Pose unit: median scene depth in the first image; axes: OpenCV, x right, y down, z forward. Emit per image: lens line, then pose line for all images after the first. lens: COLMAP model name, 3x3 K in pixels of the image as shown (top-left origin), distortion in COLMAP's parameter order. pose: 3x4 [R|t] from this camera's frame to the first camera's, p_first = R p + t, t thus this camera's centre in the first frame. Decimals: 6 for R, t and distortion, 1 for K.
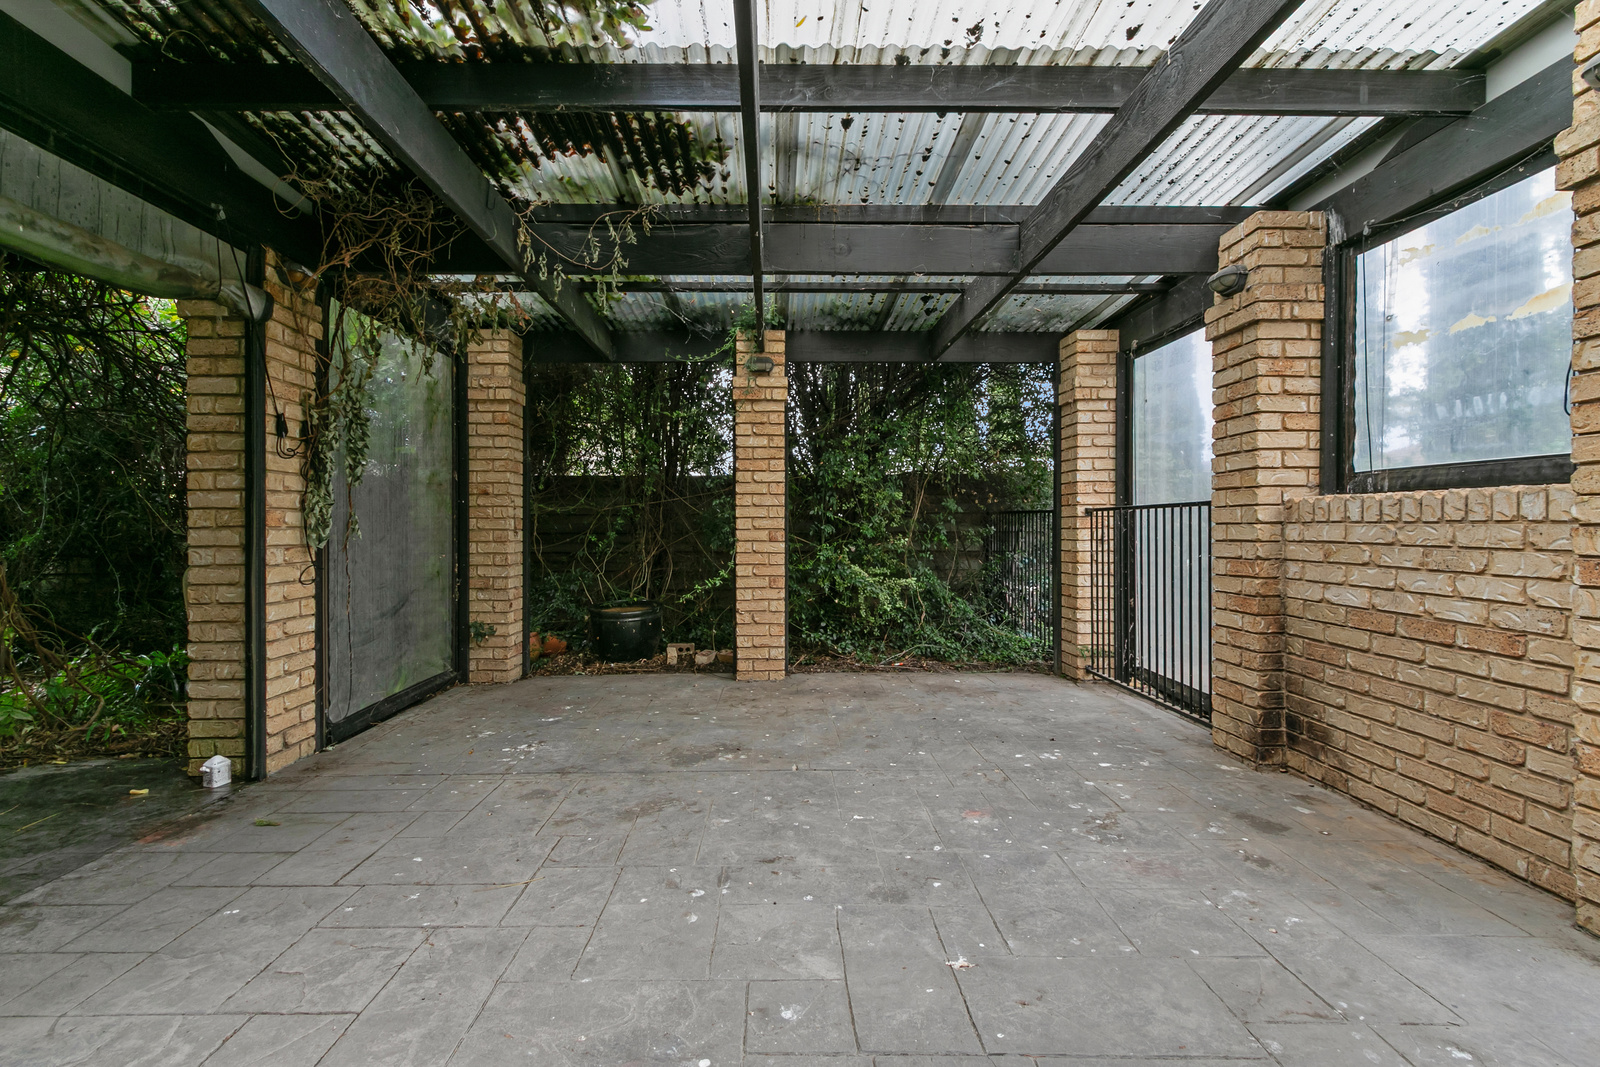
lens RADIAL K [[721.9, 0, 786.8], [0, 721.9, 526.3], [0, 0, 1]] dist [0.011344, -0.004085]
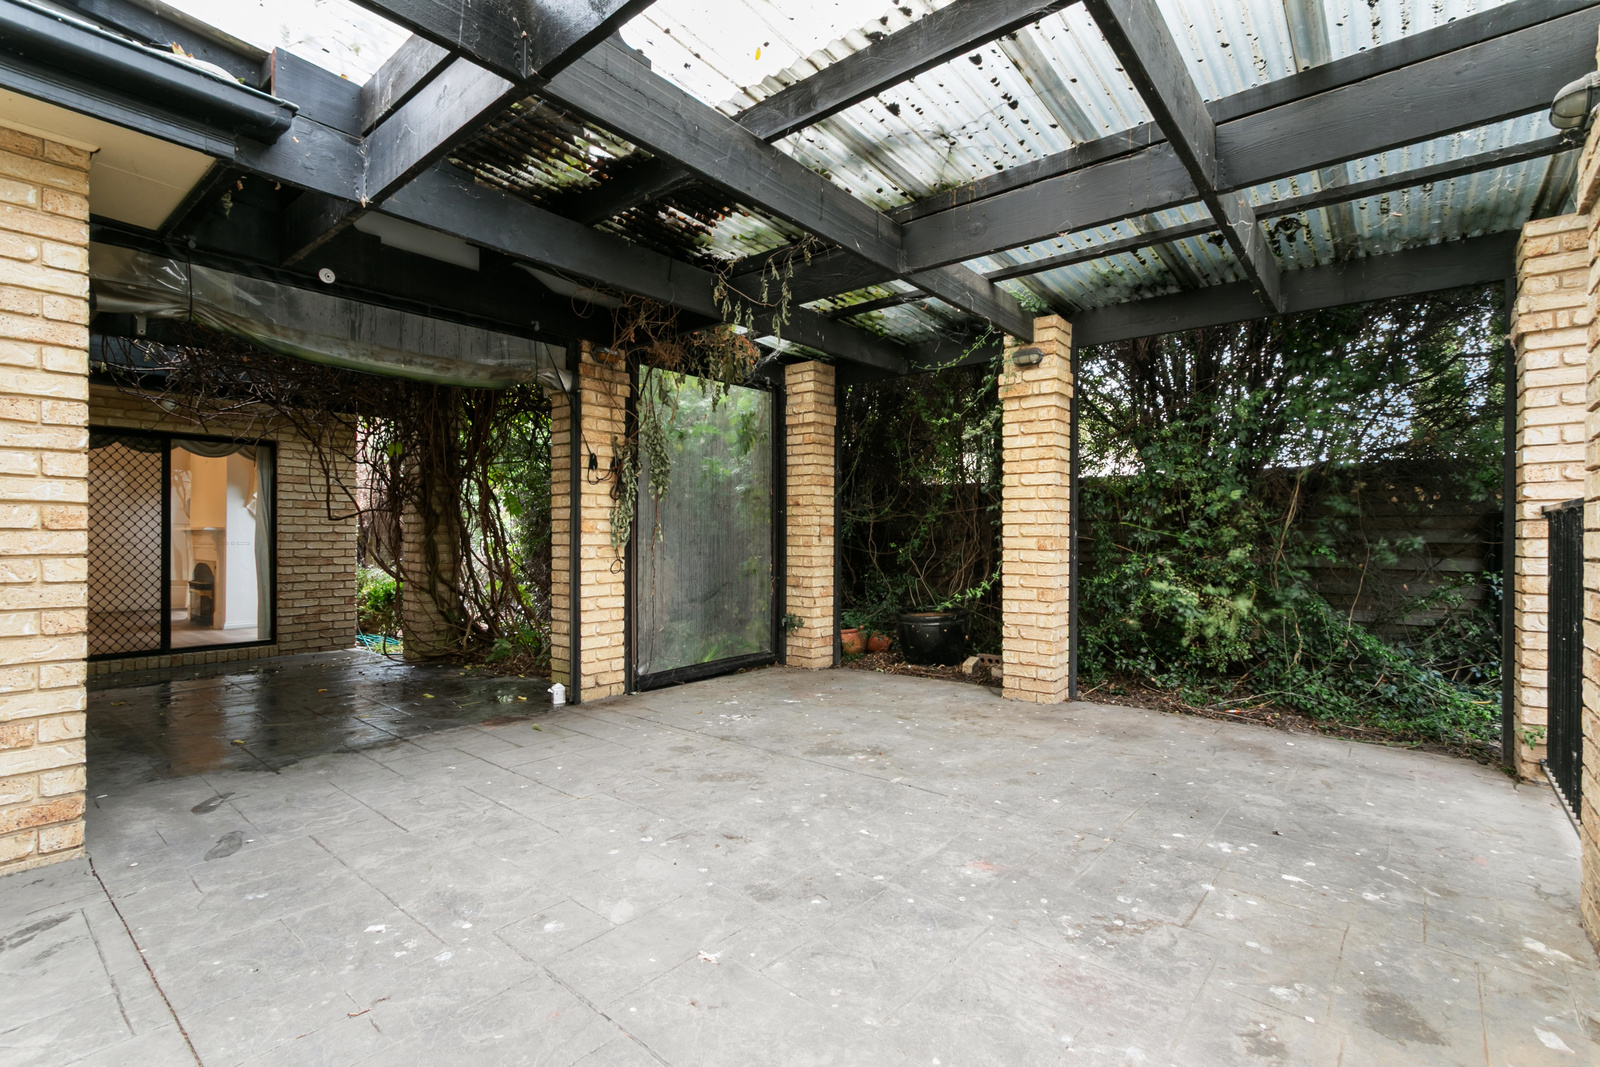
lens RADIAL K [[728.7, 0, 786.2], [0, 728.7, 538.3], [0, 0, 1]] dist [0.011656, -0.003624]
pose [[0.755558, 0.007618, -0.655037, 0.524069], [-0.004000, 0.999967, 0.007015, 0.001272], [0.655069, -0.002680, 0.755564, 0.152571]]
